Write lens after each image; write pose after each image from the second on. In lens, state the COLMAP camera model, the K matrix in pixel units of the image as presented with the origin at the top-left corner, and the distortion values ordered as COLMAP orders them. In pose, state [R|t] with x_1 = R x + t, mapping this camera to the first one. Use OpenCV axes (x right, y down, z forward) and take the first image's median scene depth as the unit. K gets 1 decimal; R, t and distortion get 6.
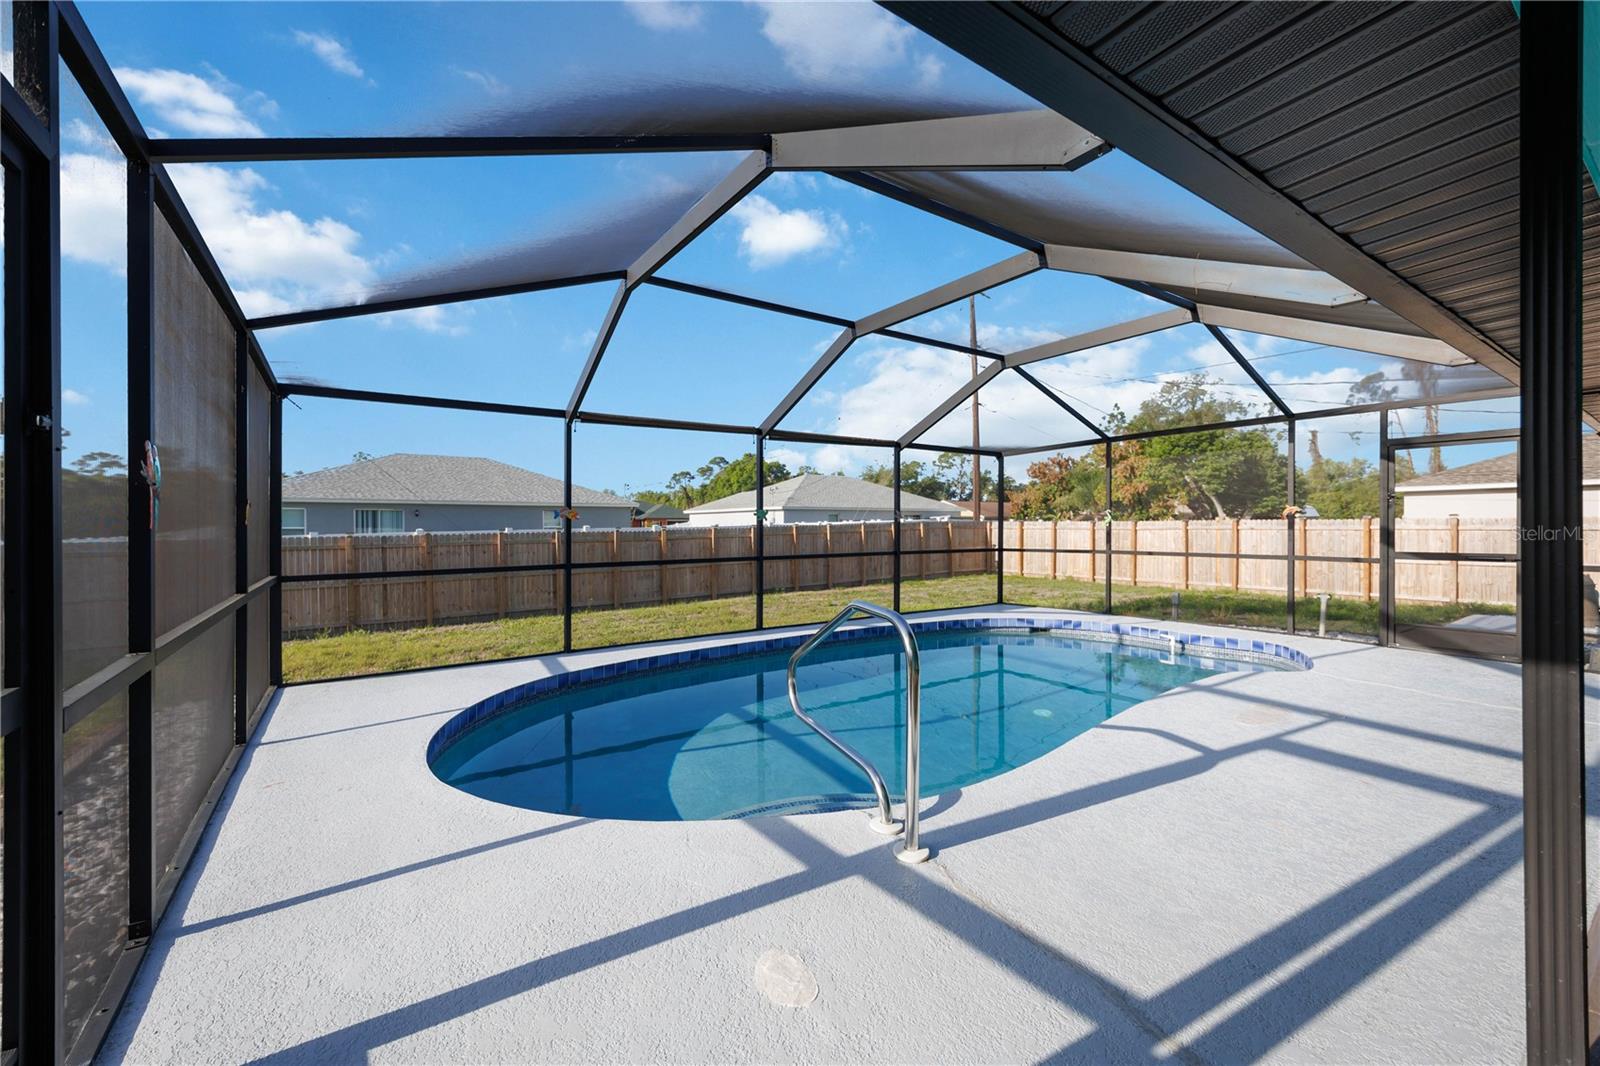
lens RADIAL K [[635.4, 0, 799.0], [0, 635.4, 528.6], [0, 0, 1]] dist [0.000018, 0.000180]
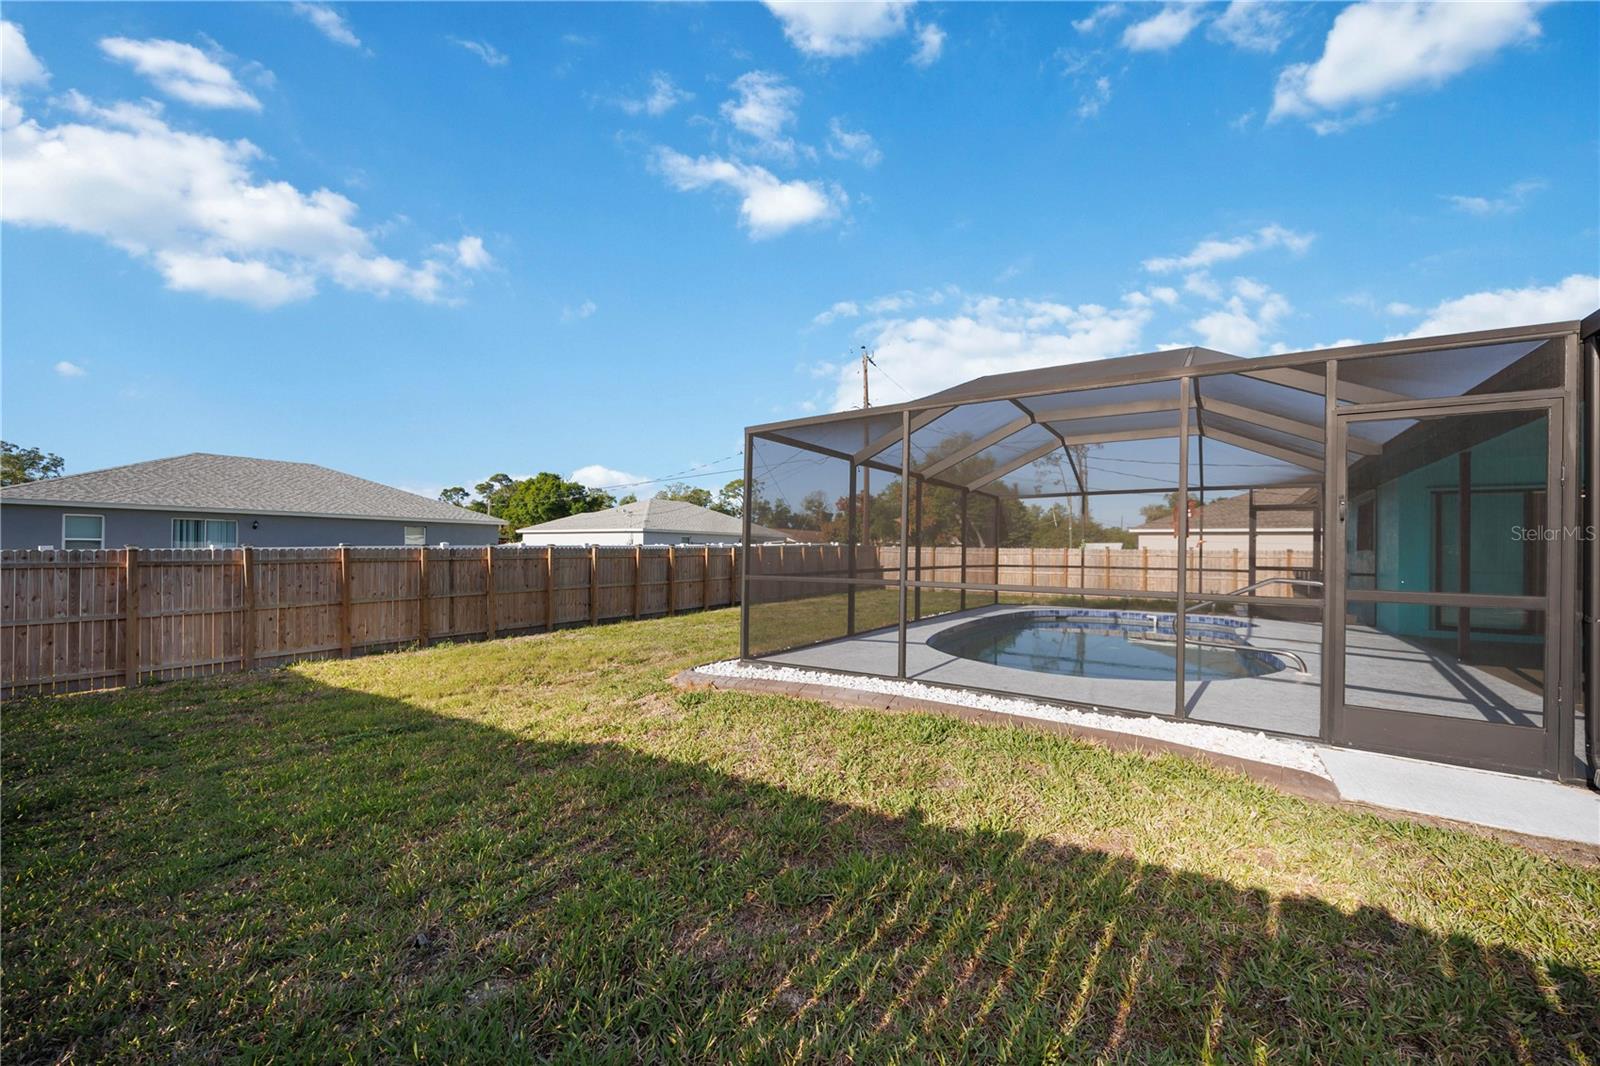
lens RADIAL K [[635.4, 0, 750.5], [0, 635.4, 548.1], [0, 0, 1]] dist [0.000018, 0.000180]
pose [[0.935845, 0.018473, 0.351928, -0.260927], [-0.015435, 0.999815, -0.011437, 0.007127], [-0.352075, 0.005271, 0.935957, -0.045660]]
